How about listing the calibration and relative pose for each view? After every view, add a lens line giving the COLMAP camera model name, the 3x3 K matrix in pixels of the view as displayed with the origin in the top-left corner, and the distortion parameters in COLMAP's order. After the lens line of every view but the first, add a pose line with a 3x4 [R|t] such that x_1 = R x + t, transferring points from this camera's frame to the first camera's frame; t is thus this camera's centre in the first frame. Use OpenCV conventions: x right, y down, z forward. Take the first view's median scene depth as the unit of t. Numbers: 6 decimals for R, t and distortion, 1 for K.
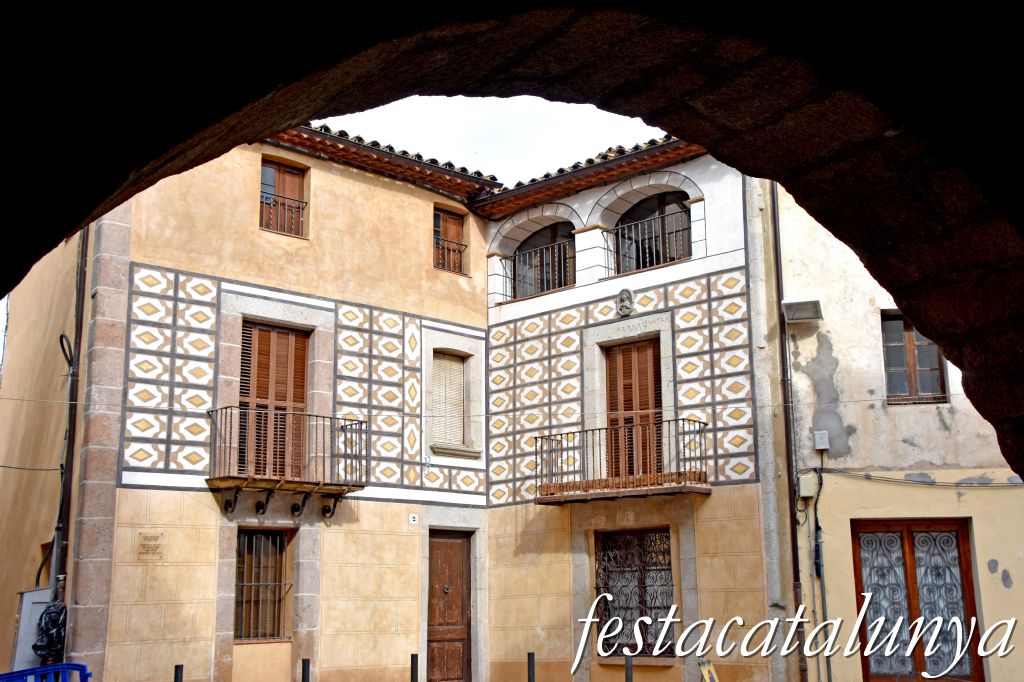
lens RADIAL K [[1229.3, 0, 513.6], [0, 1229.3, 339.1], [0, 0, 1]] dist [0.109172, 0.000000]
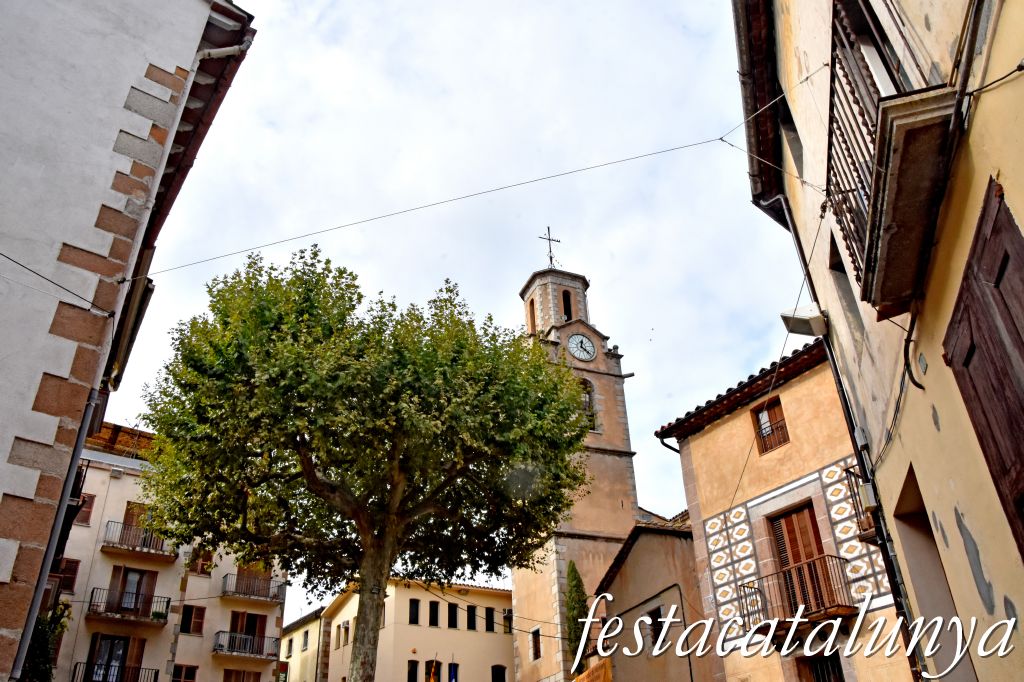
lens RADIAL K [[791.7, 0, 512.6], [0, 791.7, 342.3], [0, 0, 1]] dist [-0.136512, 0.068602]
pose [[-0.128933, -0.529668, -0.838348, 0.704987], [0.244253, 0.802396, -0.544519, 0.243502], [0.961102, -0.274976, 0.025918, 0.723104]]
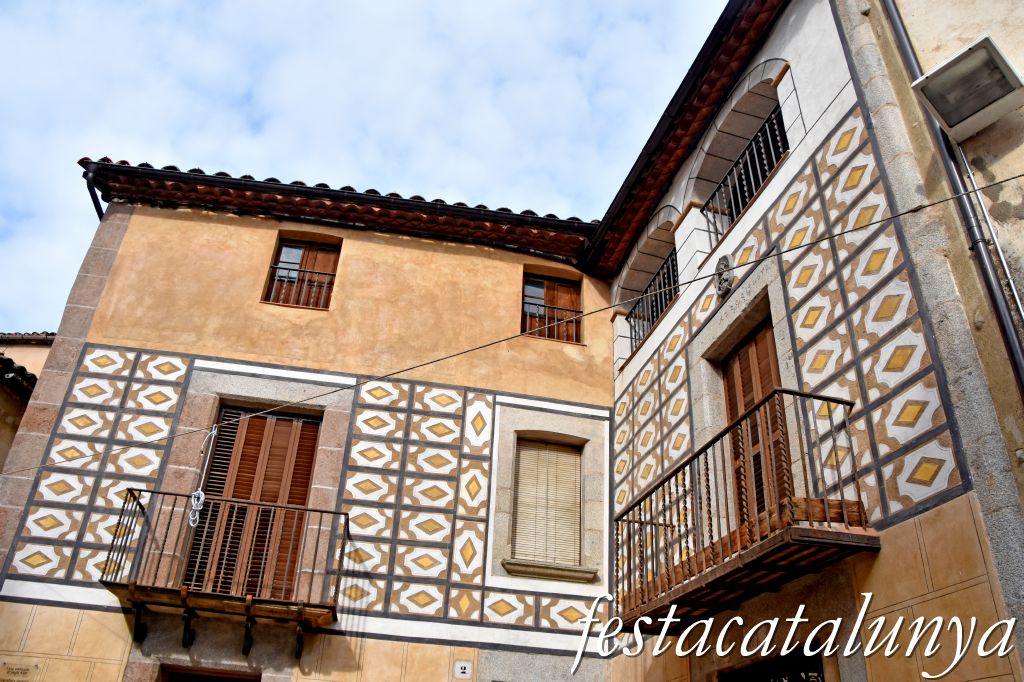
lens RADIAL K [[791.7, 0, 513.6], [0, 791.7, 343.1], [0, 0, 1]] dist [-0.136512, 0.068602]
pose [[0.835752, -0.249124, -0.489342, 0.194398], [0.065875, 0.930212, -0.361062, 0.141377], [0.545141, 0.269523, 0.793838, 0.676561]]
